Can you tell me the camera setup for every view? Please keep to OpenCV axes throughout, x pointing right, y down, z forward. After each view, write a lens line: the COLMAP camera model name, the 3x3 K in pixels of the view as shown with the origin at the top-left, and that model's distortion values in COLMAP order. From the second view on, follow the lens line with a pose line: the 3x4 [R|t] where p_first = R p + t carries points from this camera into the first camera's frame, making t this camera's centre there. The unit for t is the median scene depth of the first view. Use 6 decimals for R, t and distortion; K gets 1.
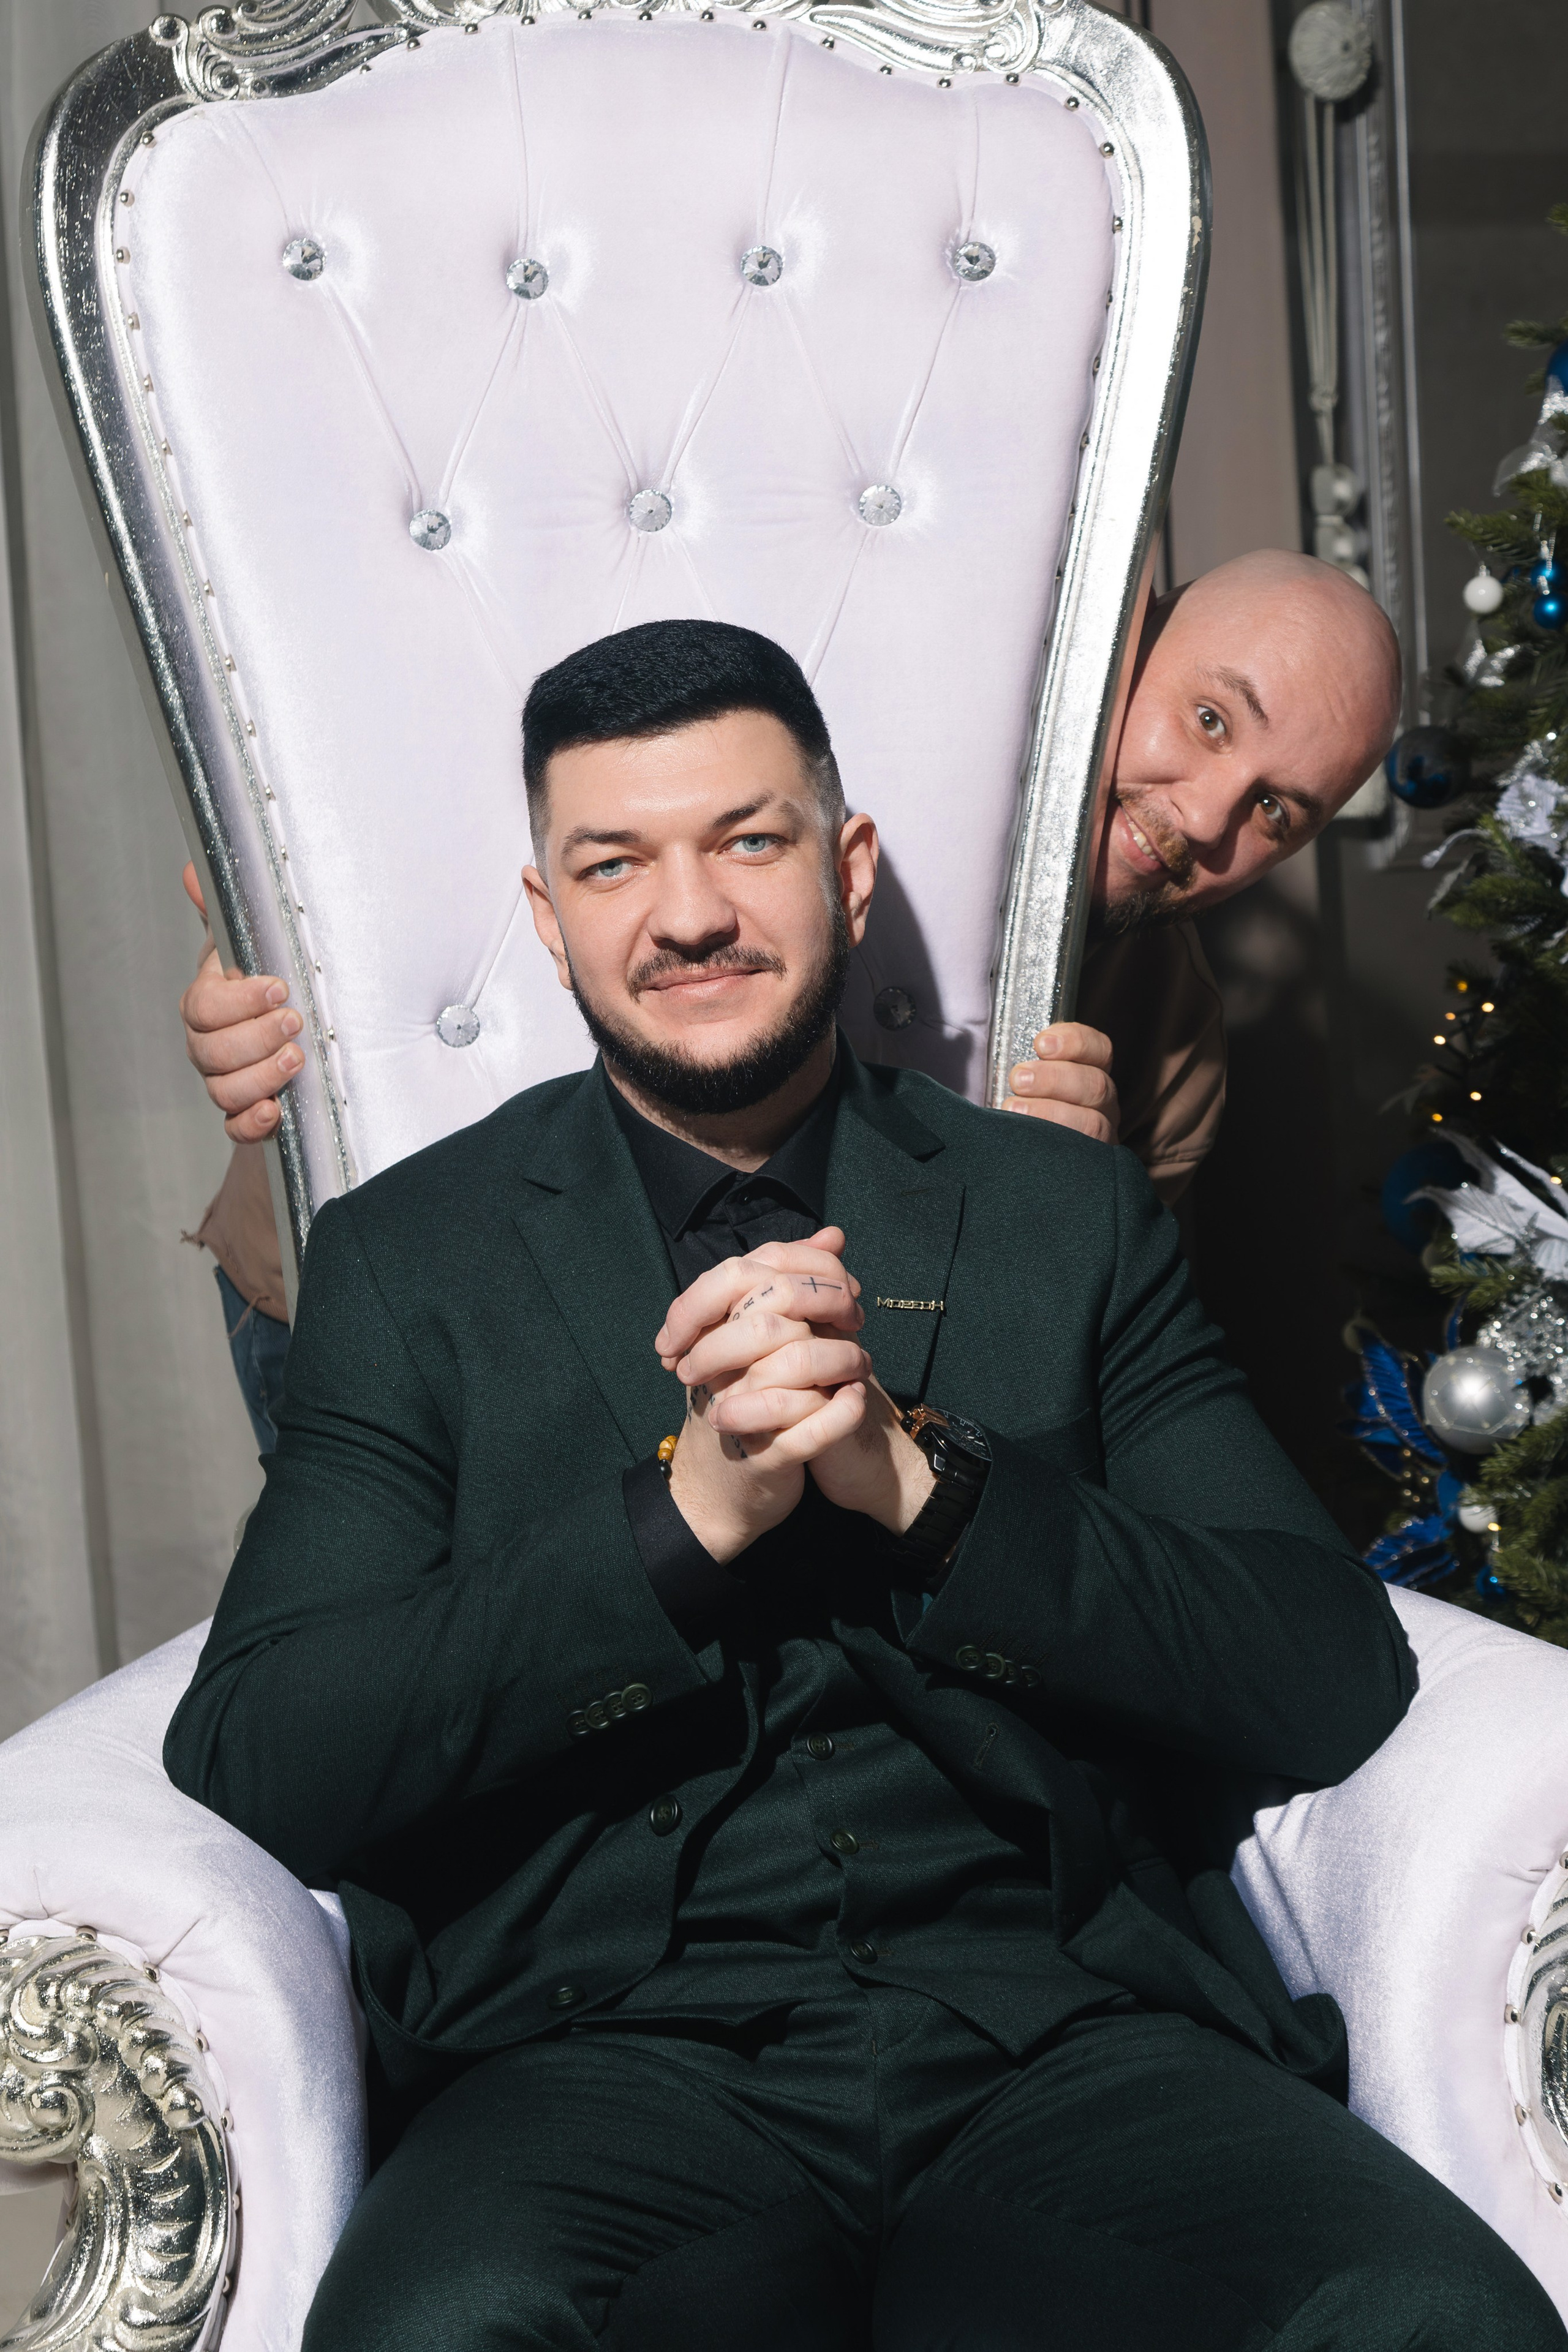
lens RADIAL K [[4051.1, 0, 784.0], [0, 4051.1, 1176.0], [0, 0, 1]] dist [-0.010060, 0.100067]
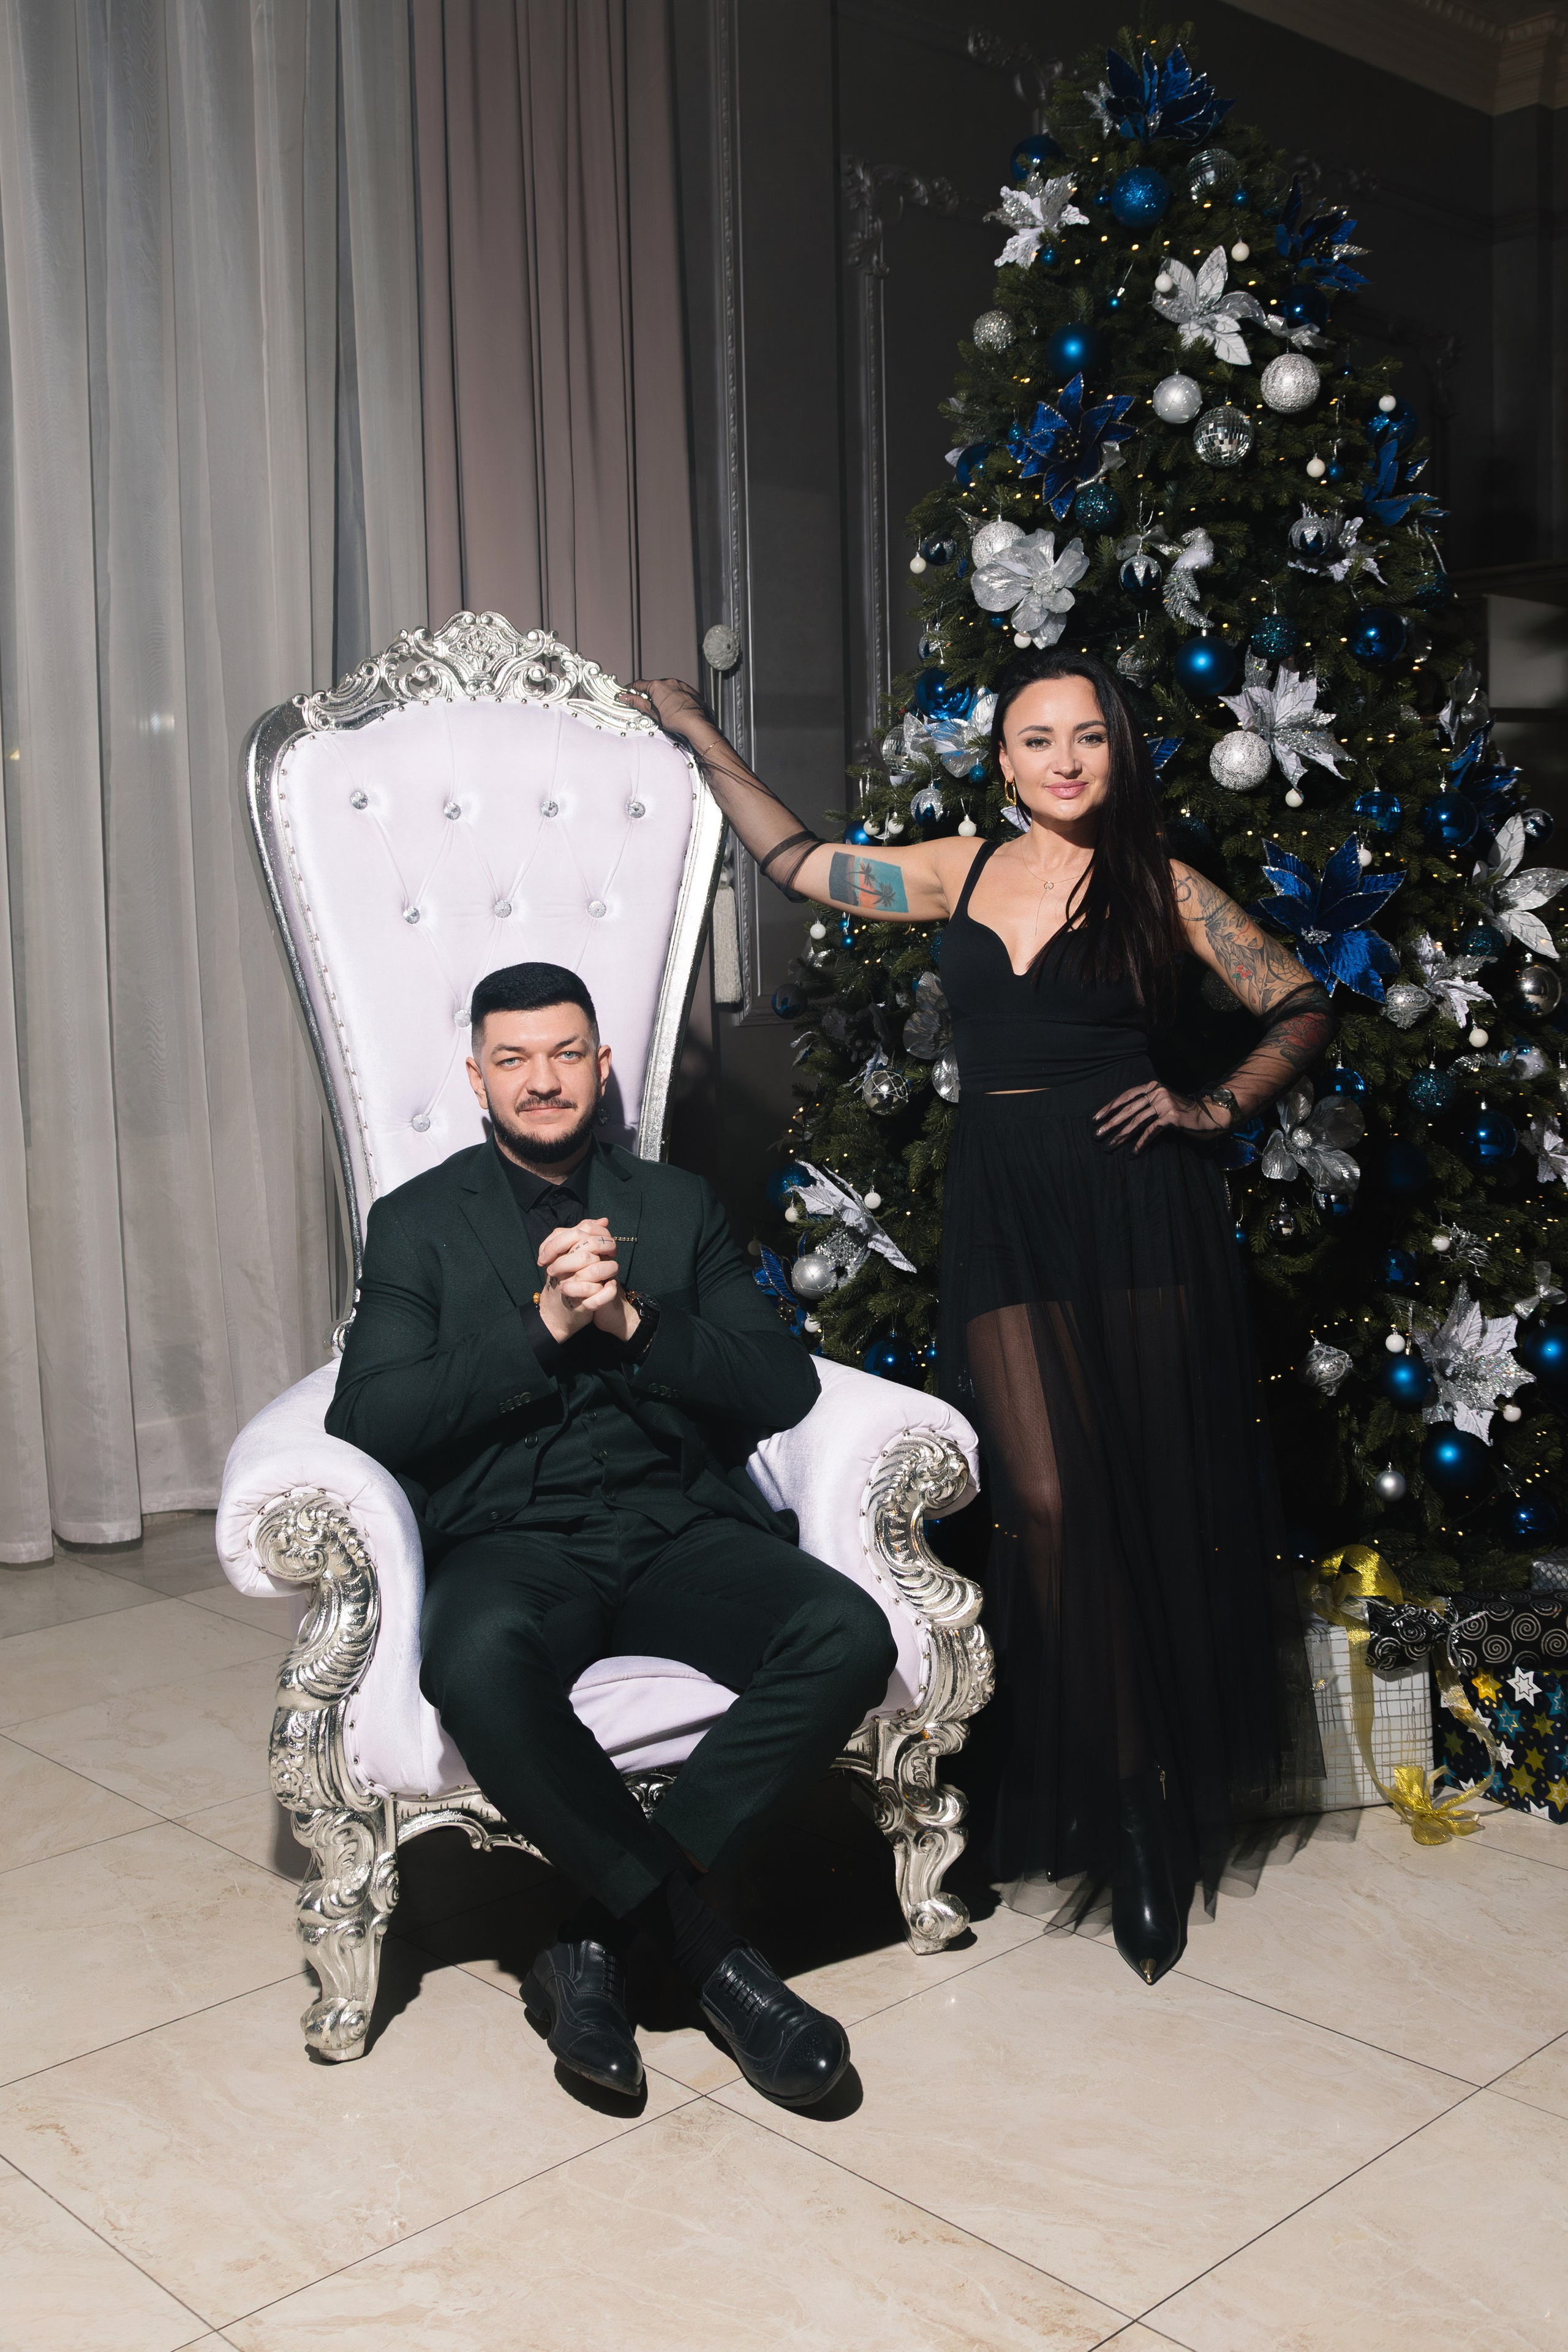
lens RADIAL K [[2285.6, 0, 784.0], [0, 2285.6, 1176.0], [0, 0, 1]] dist [-0.001999, 0.002444]
pose [[0.978667, 0.005313, 0.205384, -0.164845], [-0.008395, 0.999865, 0.014134, -0.029603], [-0.205282, -0.015557, 0.978579, -0.408584]]
